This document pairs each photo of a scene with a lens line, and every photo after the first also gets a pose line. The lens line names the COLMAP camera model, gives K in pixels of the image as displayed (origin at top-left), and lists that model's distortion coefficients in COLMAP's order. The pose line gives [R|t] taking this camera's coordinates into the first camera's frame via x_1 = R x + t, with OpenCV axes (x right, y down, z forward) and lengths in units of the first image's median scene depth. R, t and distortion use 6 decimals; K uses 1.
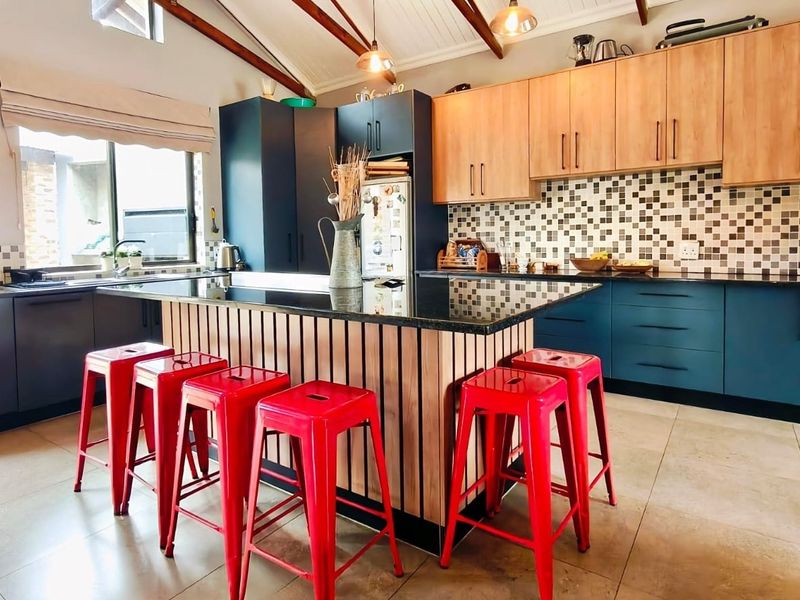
lens RADIAL K [[476.7, 0, 400.4], [0, 476.7, 264.0], [0, 0, 1]] dist [0.001372, 0.000355]
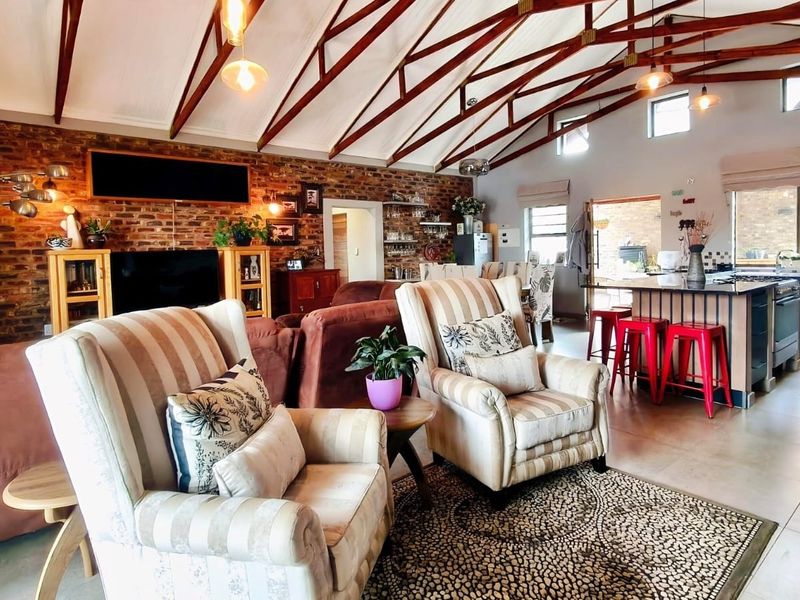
lens RADIAL K [[476.7, 0, 400.4], [0, 476.7, 264.0], [0, 0, 1]] dist [0.001372, 0.000355]
pose [[-0.257279, 0.051304, -0.964974, 1.267470], [-0.022740, 0.997992, 0.059123, -0.066476], [0.966070, 0.037154, -0.255595, 0.185302]]
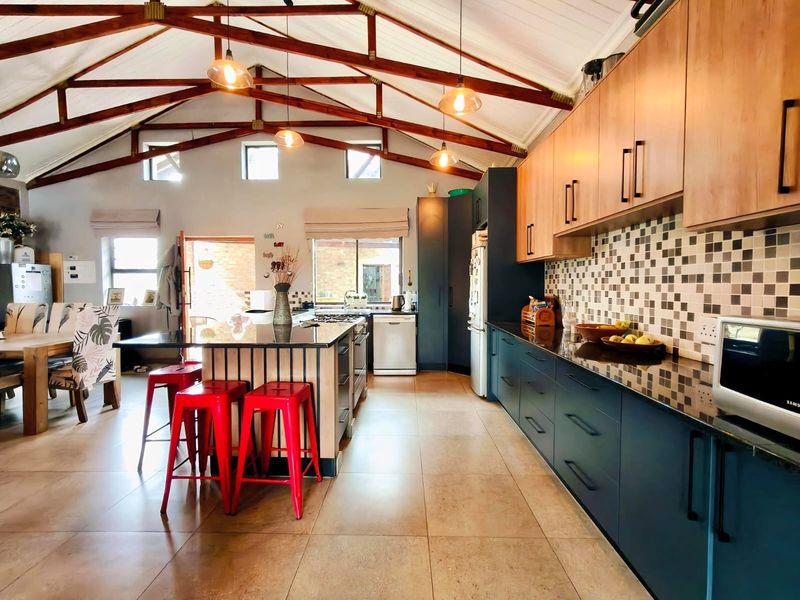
lens RADIAL K [[356.9, 0, 400.0], [0, 356.9, 300.0], [0, 0, 1]] dist [-0.001853, 0.000021]
pose [[0.561186, 0.048712, -0.826255, 0.723024], [-0.049793, 0.998445, 0.025045, -0.056243], [0.826190, 0.027087, 0.562740, 0.365091]]
